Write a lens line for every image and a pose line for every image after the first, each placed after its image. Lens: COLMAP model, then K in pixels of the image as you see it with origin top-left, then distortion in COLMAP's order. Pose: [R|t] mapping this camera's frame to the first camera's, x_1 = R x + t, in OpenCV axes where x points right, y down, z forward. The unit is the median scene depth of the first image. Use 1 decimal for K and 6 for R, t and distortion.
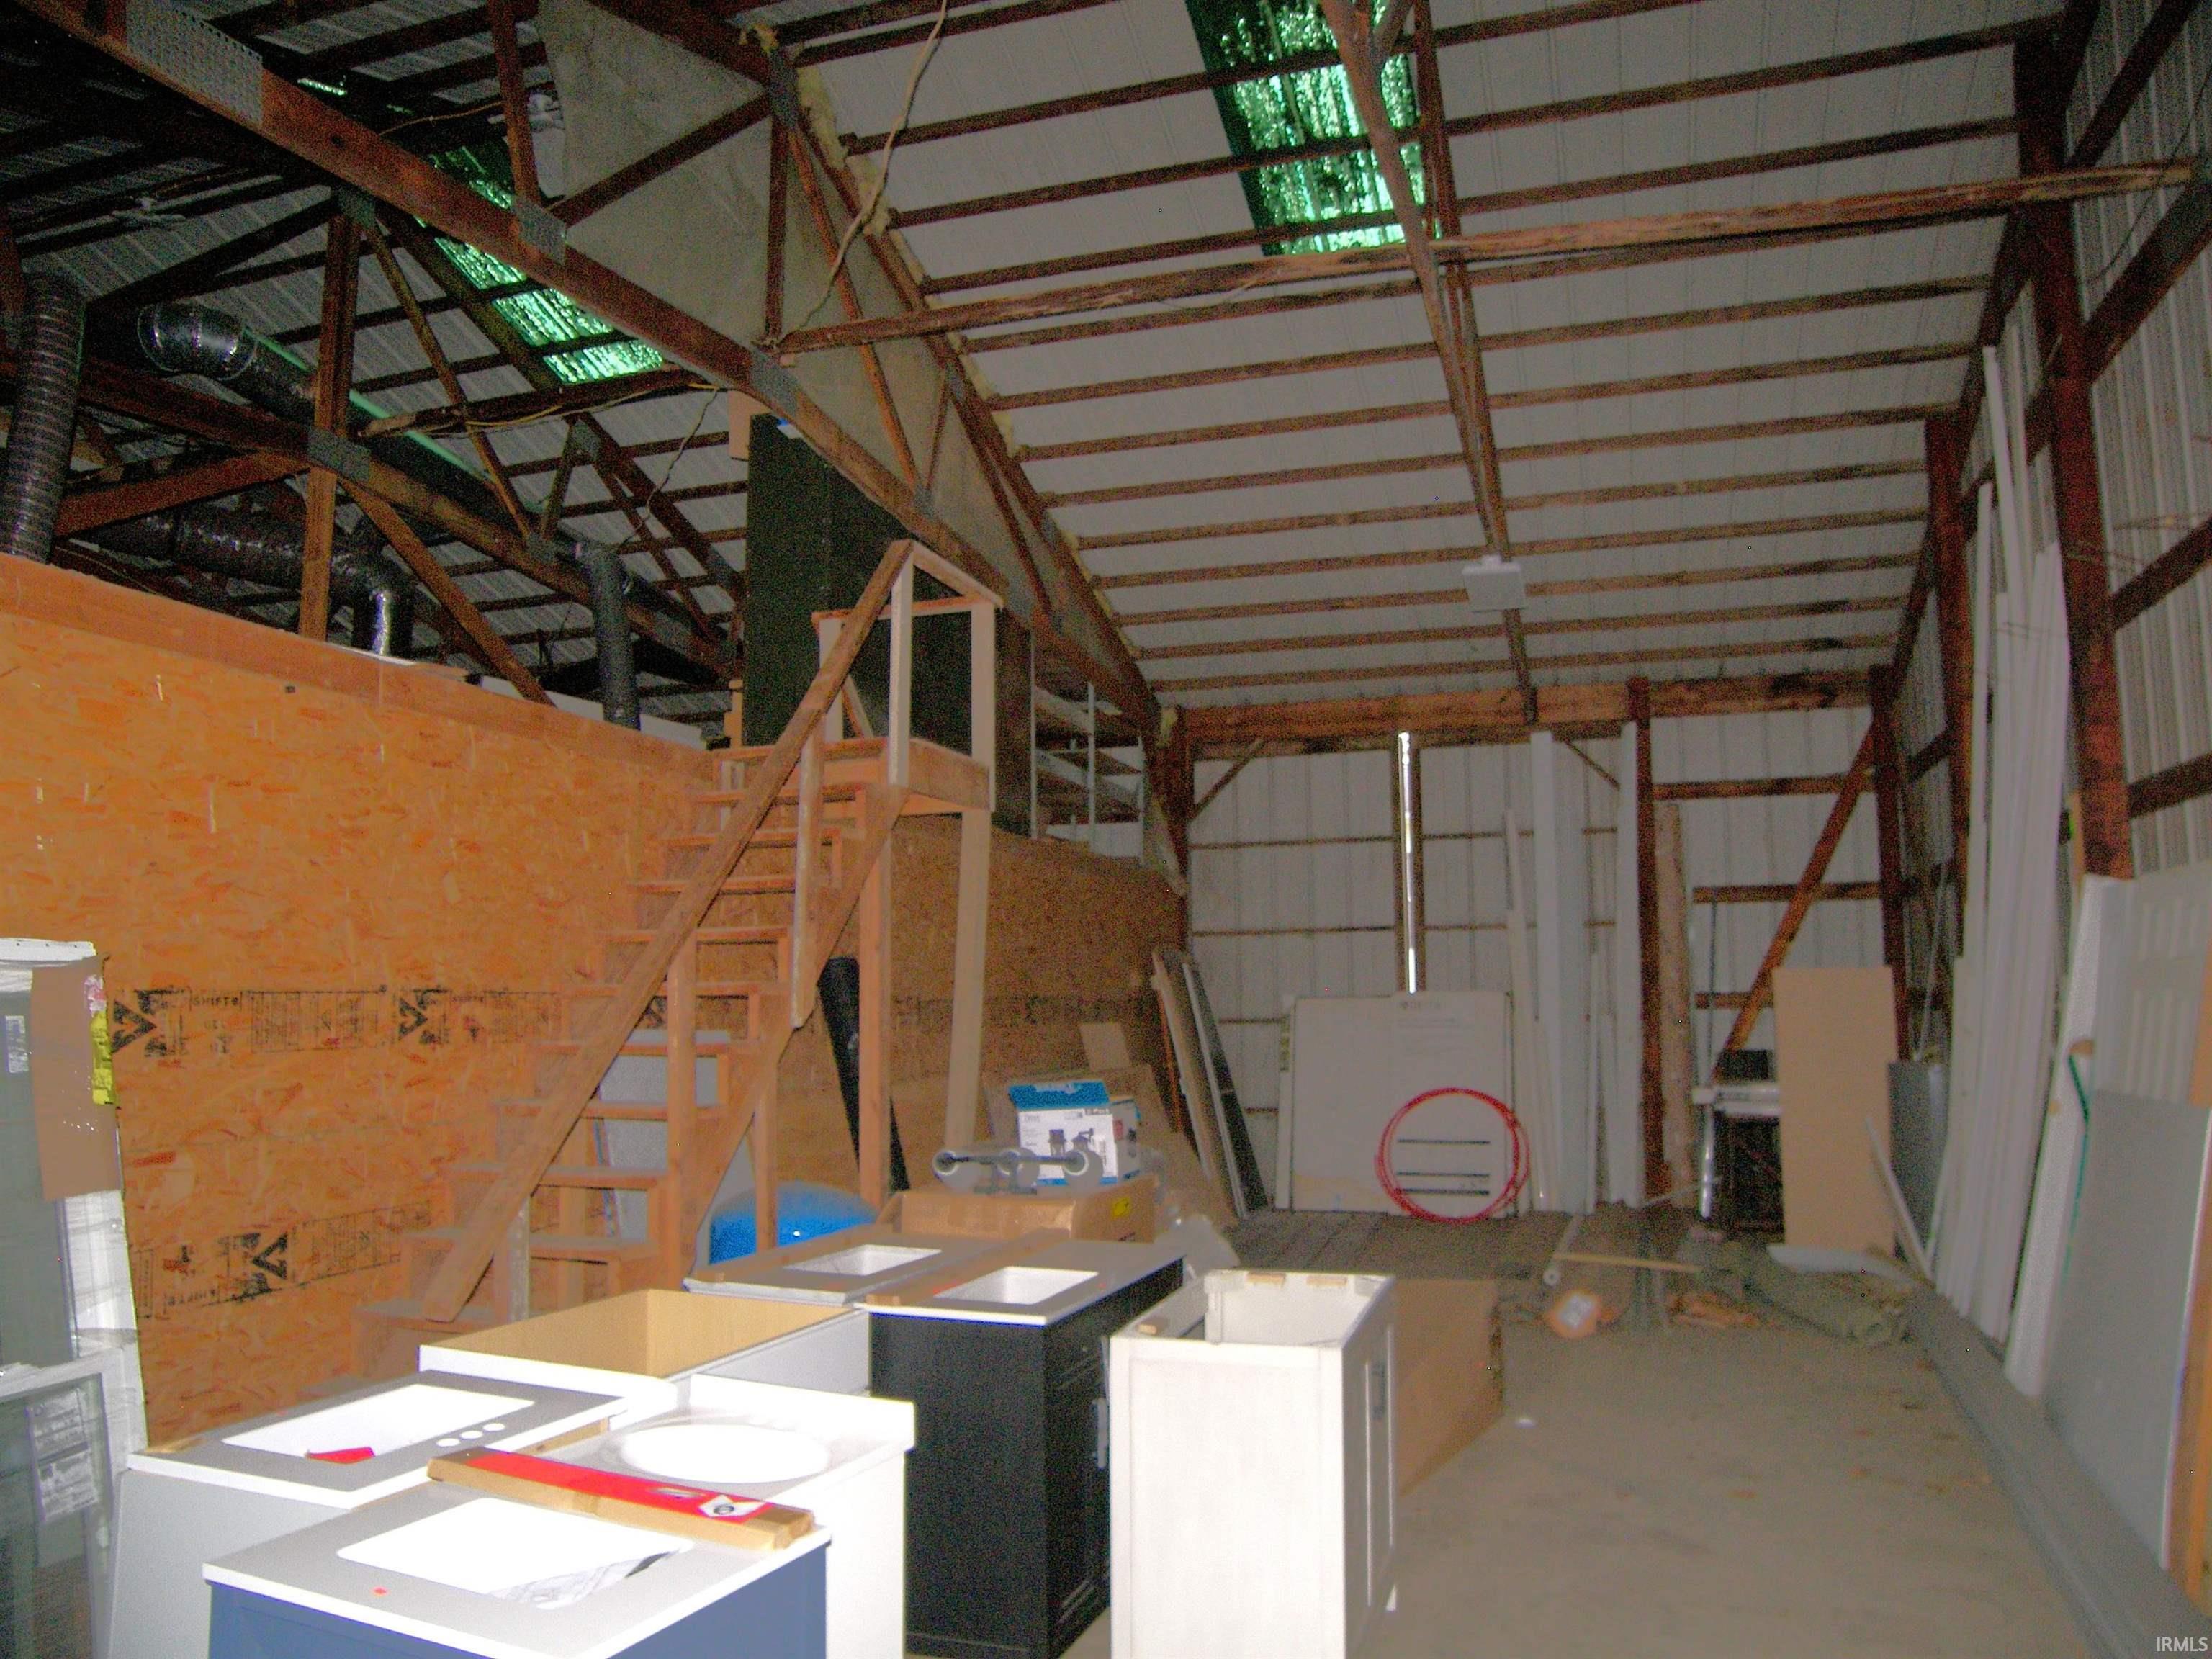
lens RADIAL K [[1571.1, 0, 1114.6], [0, 1571.1, 825.6], [0, 0, 1]] dist [-0.137820, 0.085673]
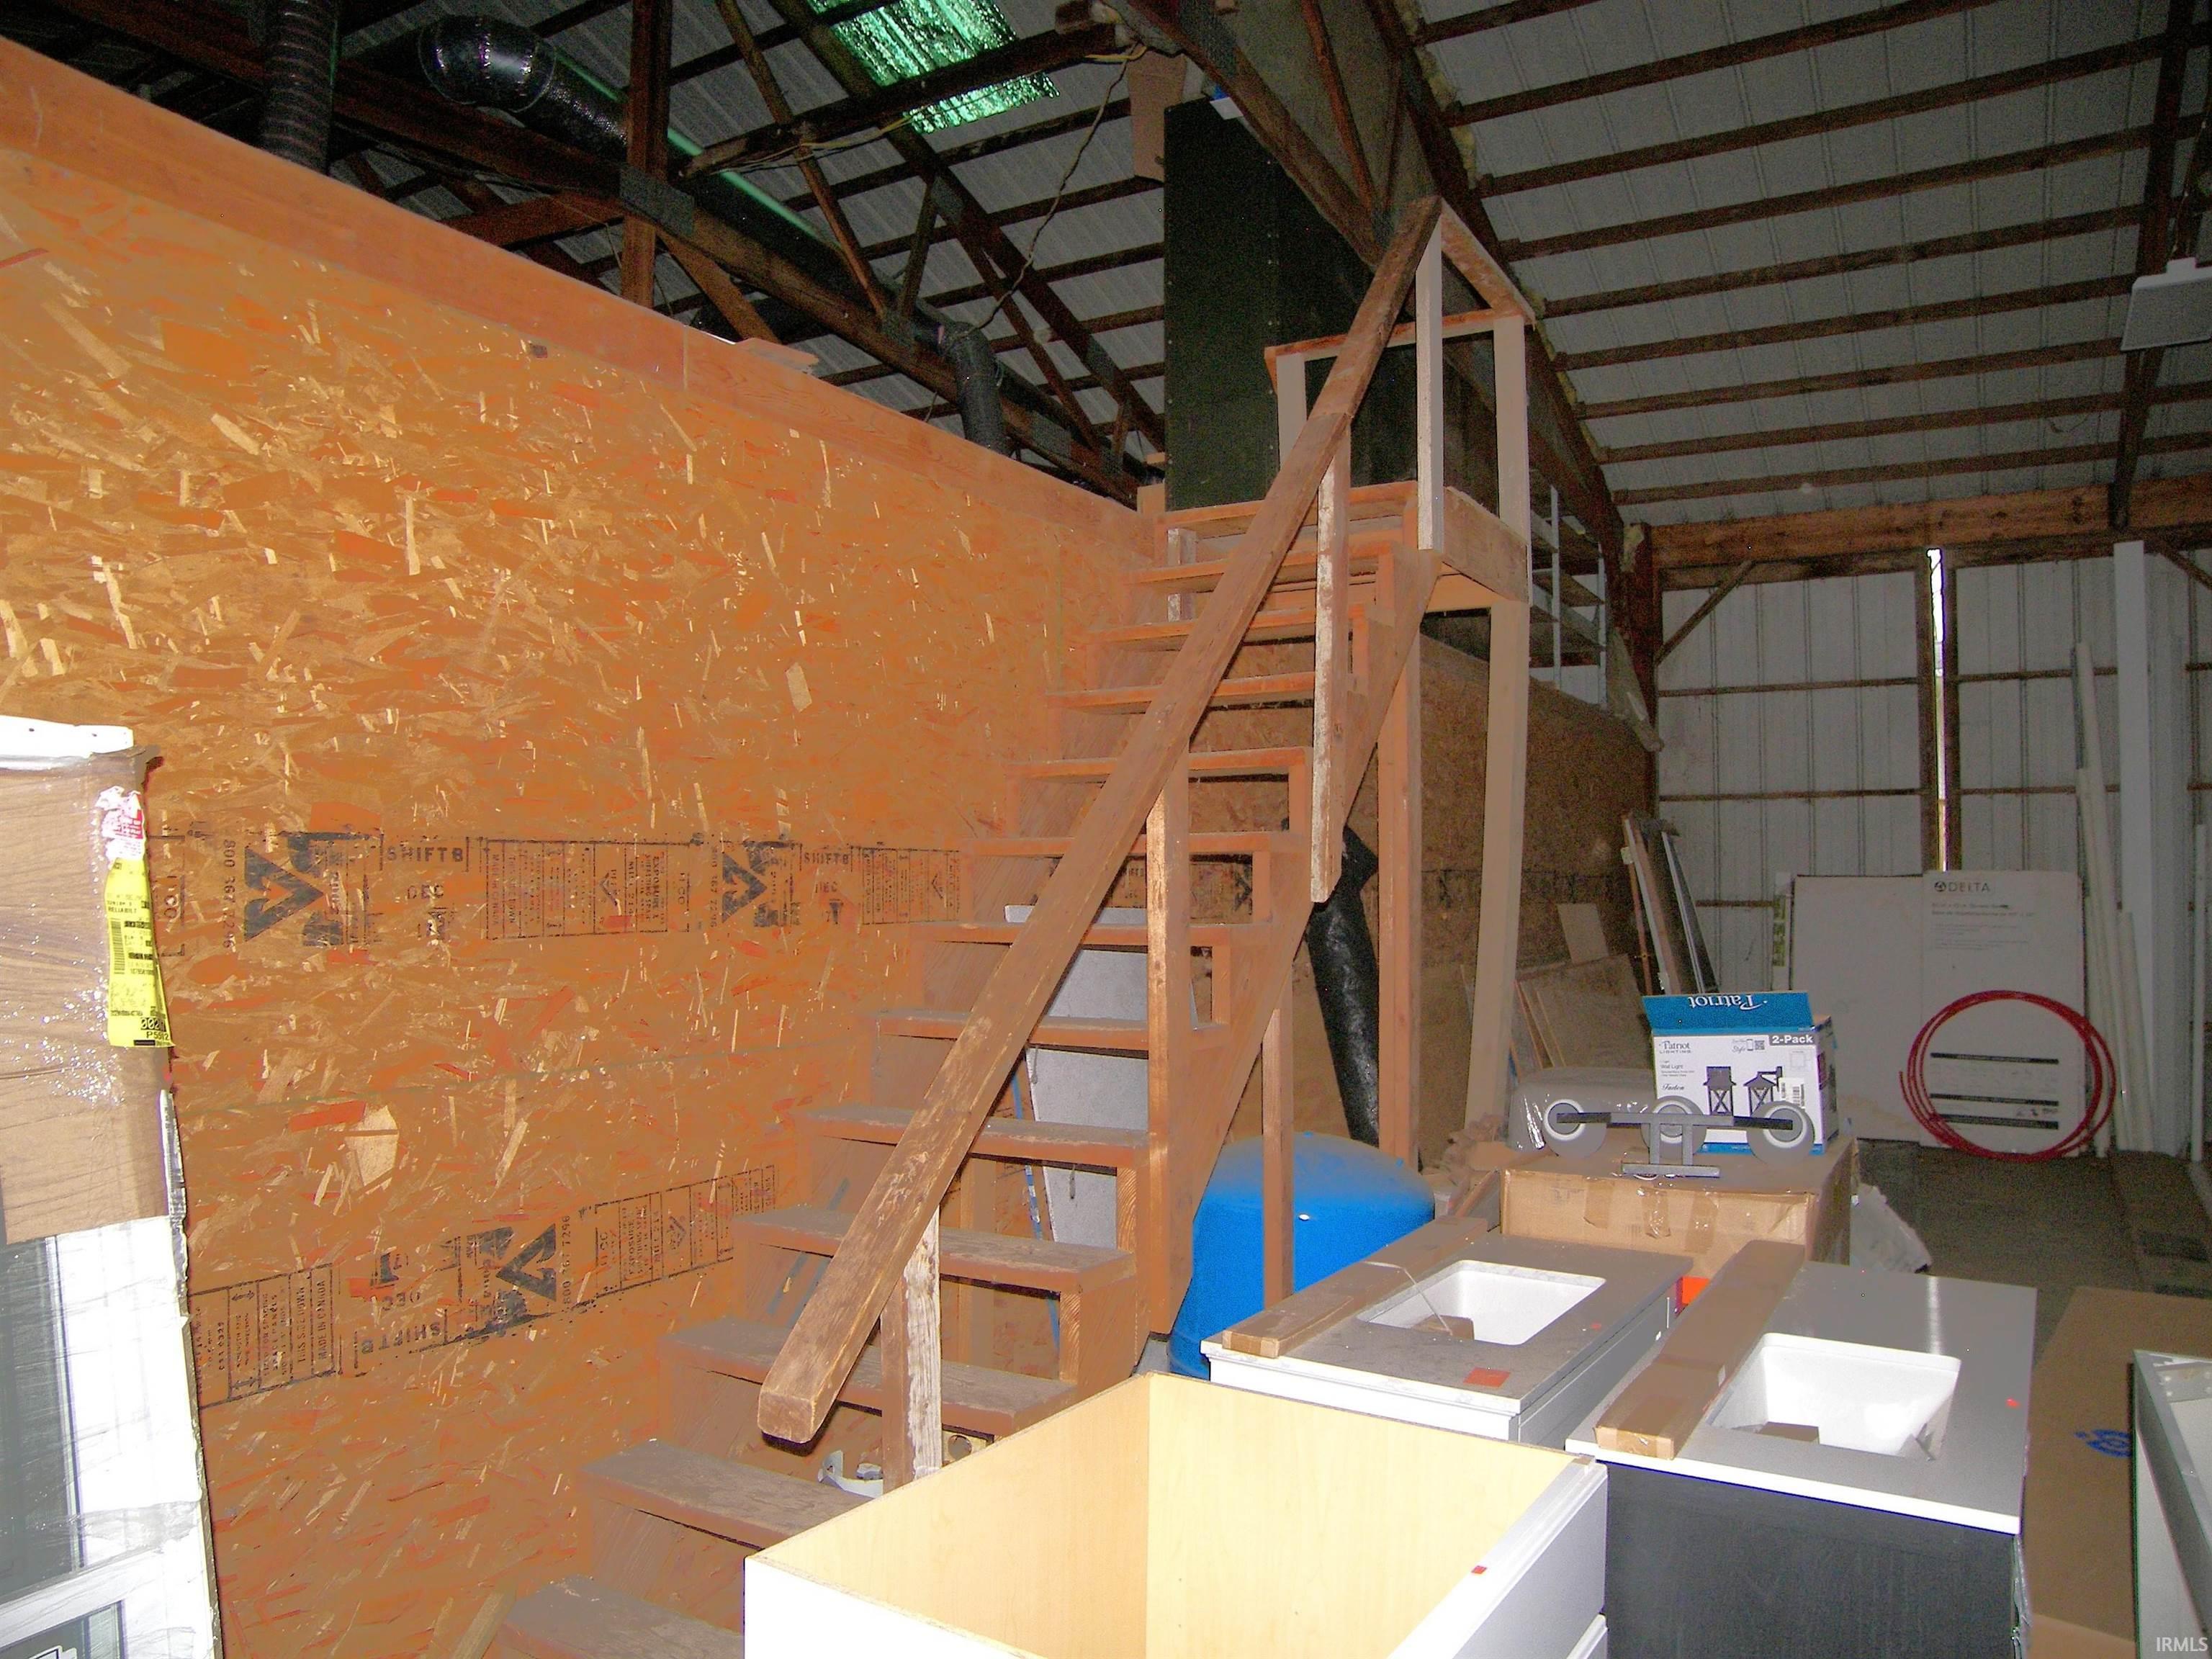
lens RADIAL K [[1571.1, 0, 1122.6], [0, 1571.1, 823.9], [0, 0, 1]] dist [-0.137820, 0.085673]
pose [[0.978541, 0.004222, -0.206009, -0.092120], [0.011116, 0.997253, 0.073236, 0.029397], [0.205752, -0.073955, 0.975806, 0.216236]]
